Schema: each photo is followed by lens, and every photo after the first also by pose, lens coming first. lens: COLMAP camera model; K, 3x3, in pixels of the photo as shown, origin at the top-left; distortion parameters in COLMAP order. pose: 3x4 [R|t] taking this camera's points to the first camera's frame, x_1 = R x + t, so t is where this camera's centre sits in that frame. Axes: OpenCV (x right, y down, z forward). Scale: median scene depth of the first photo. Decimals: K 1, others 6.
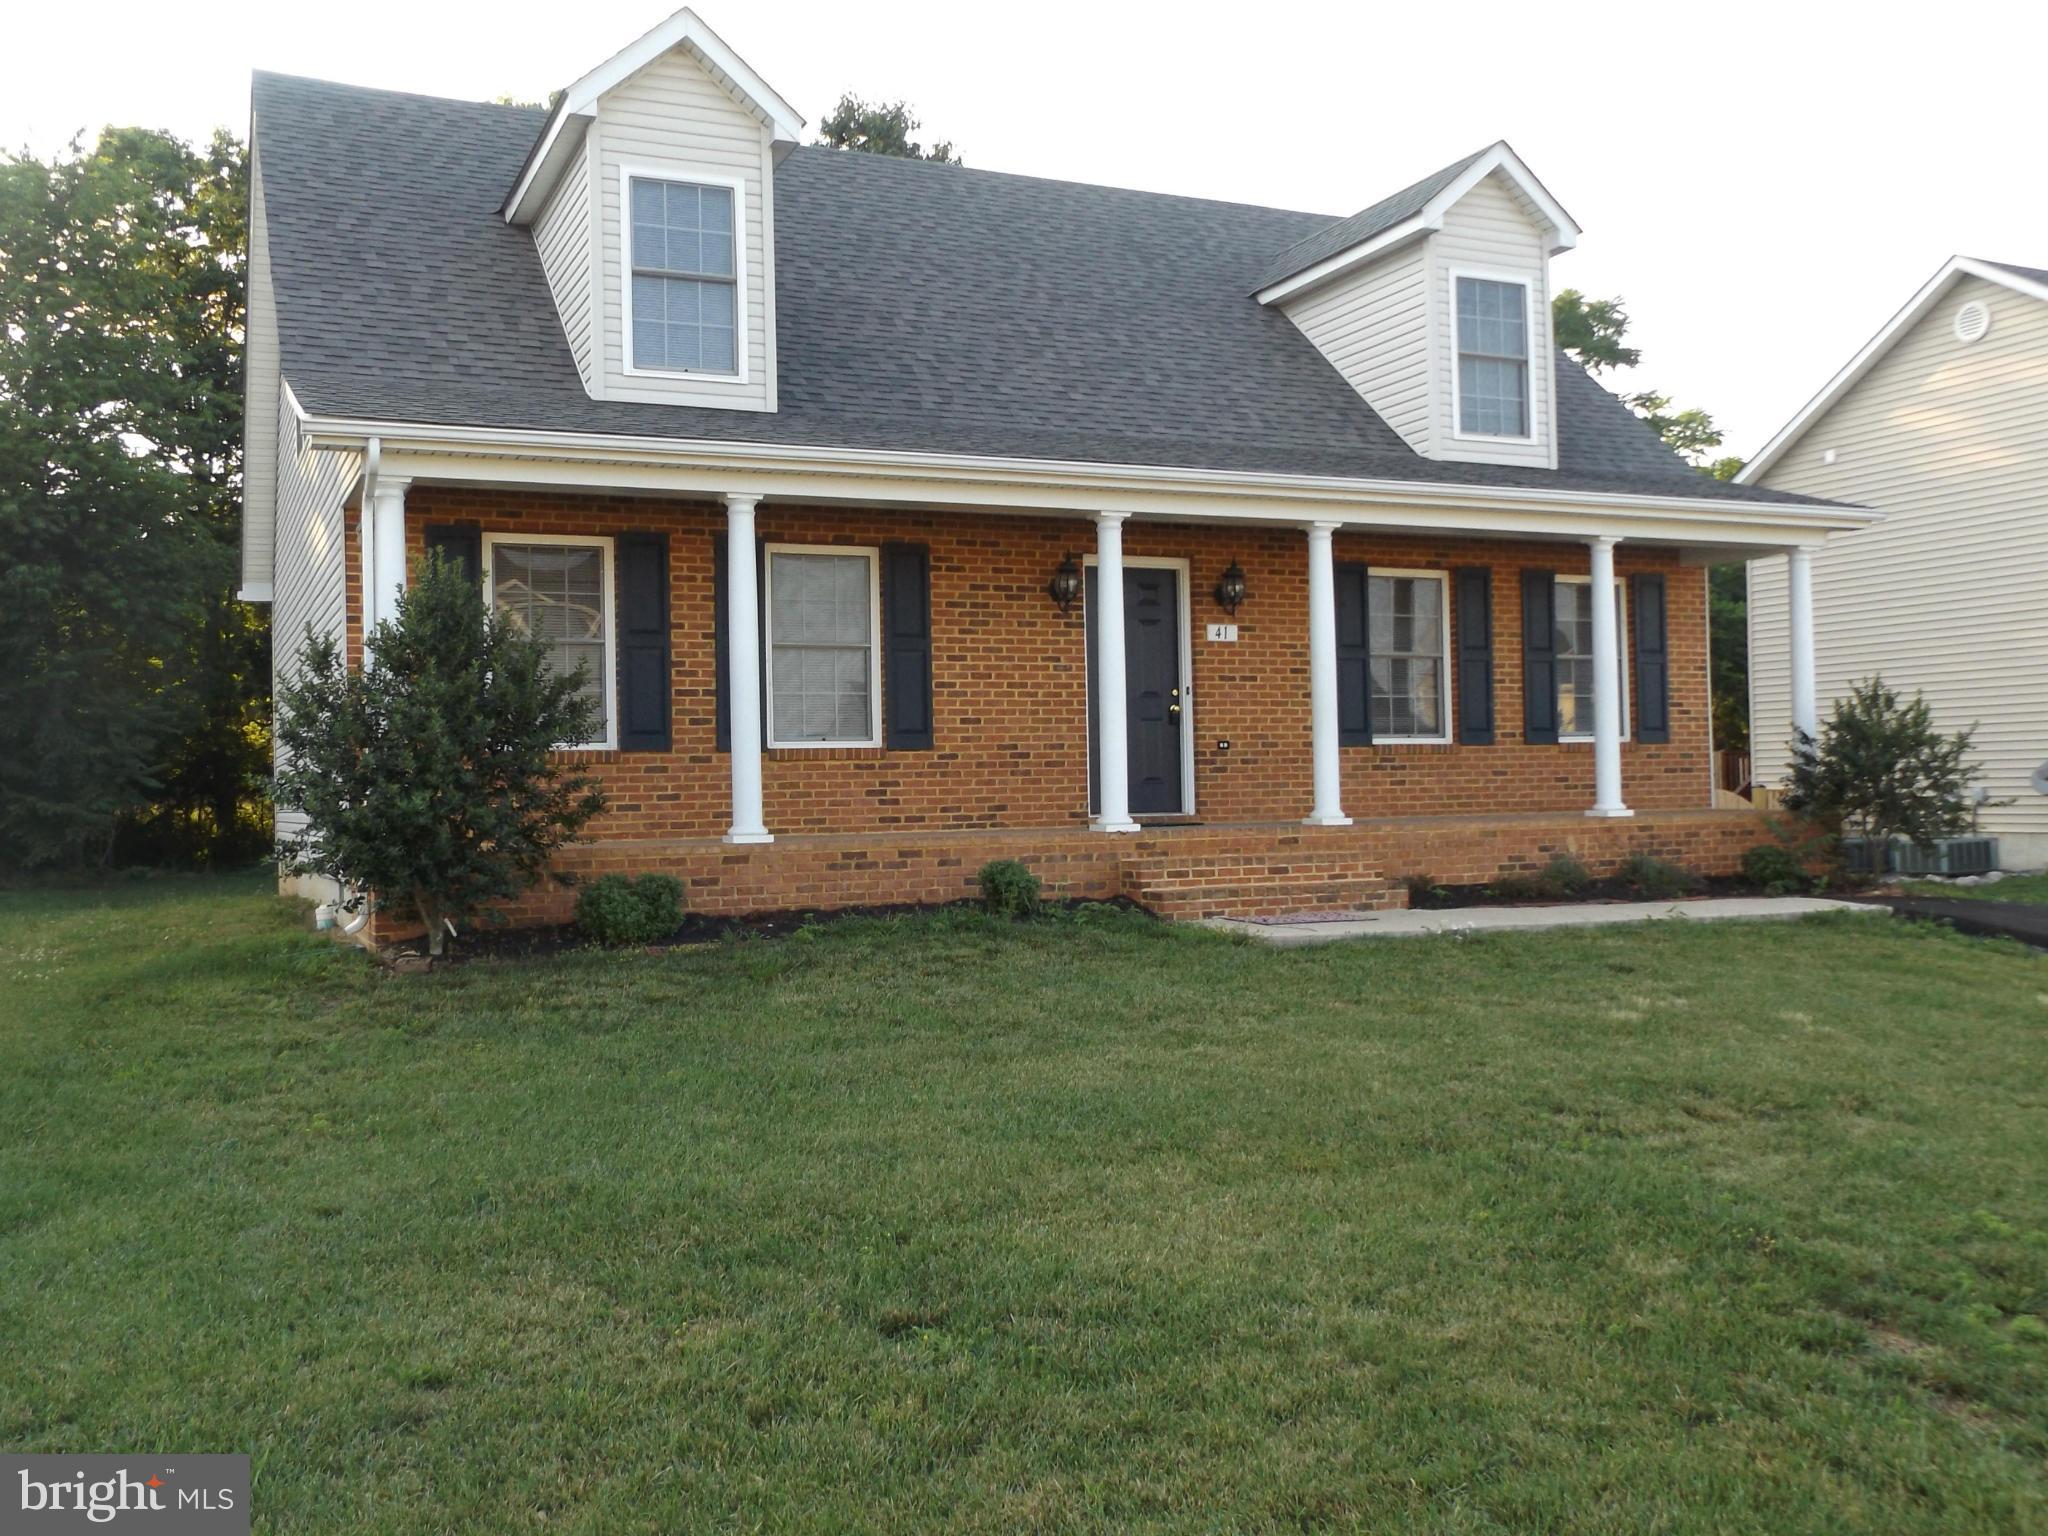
lens RADIAL K [[1849.3, 0, 1024.0], [0, 1849.3, 768.0], [0, 0, 1]] dist [0.008600, -0.003663]
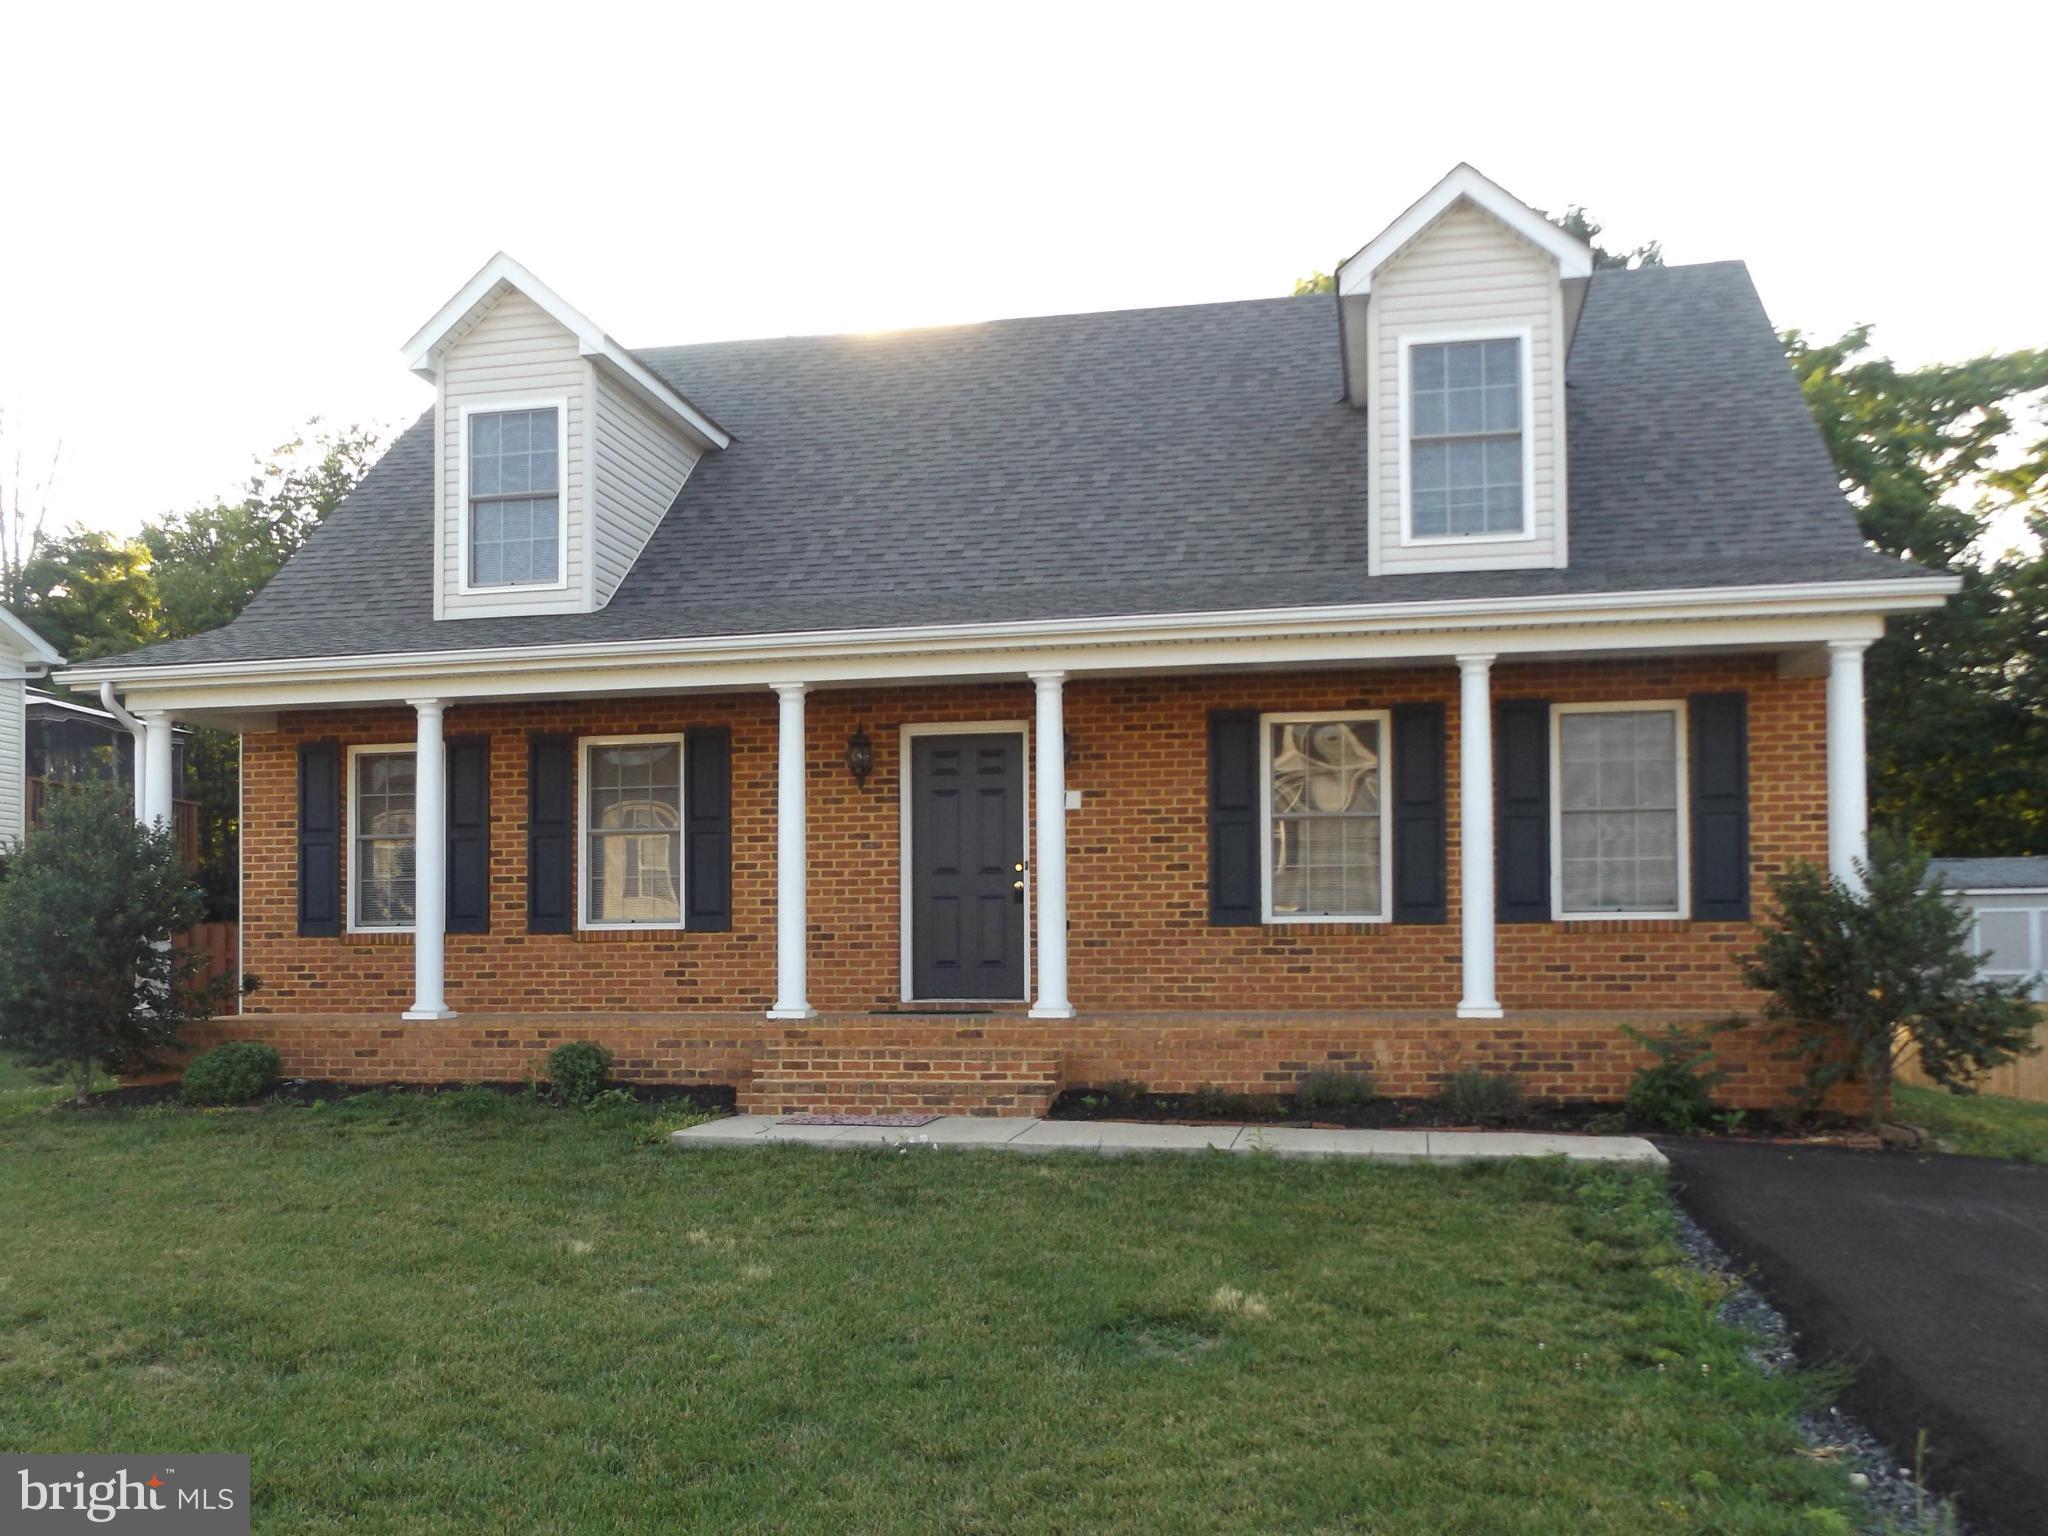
lens RADIAL K [[1805.6, 0, 1017.1], [0, 1805.6, 954.9], [0, 0, 1]] dist [-0.000423, -0.001792]
pose [[0.807161, 0.008138, -0.590275, 0.639505], [-0.002264, 0.999940, 0.010691, -0.007743], [0.590326, -0.007293, 0.807132, 0.294719]]
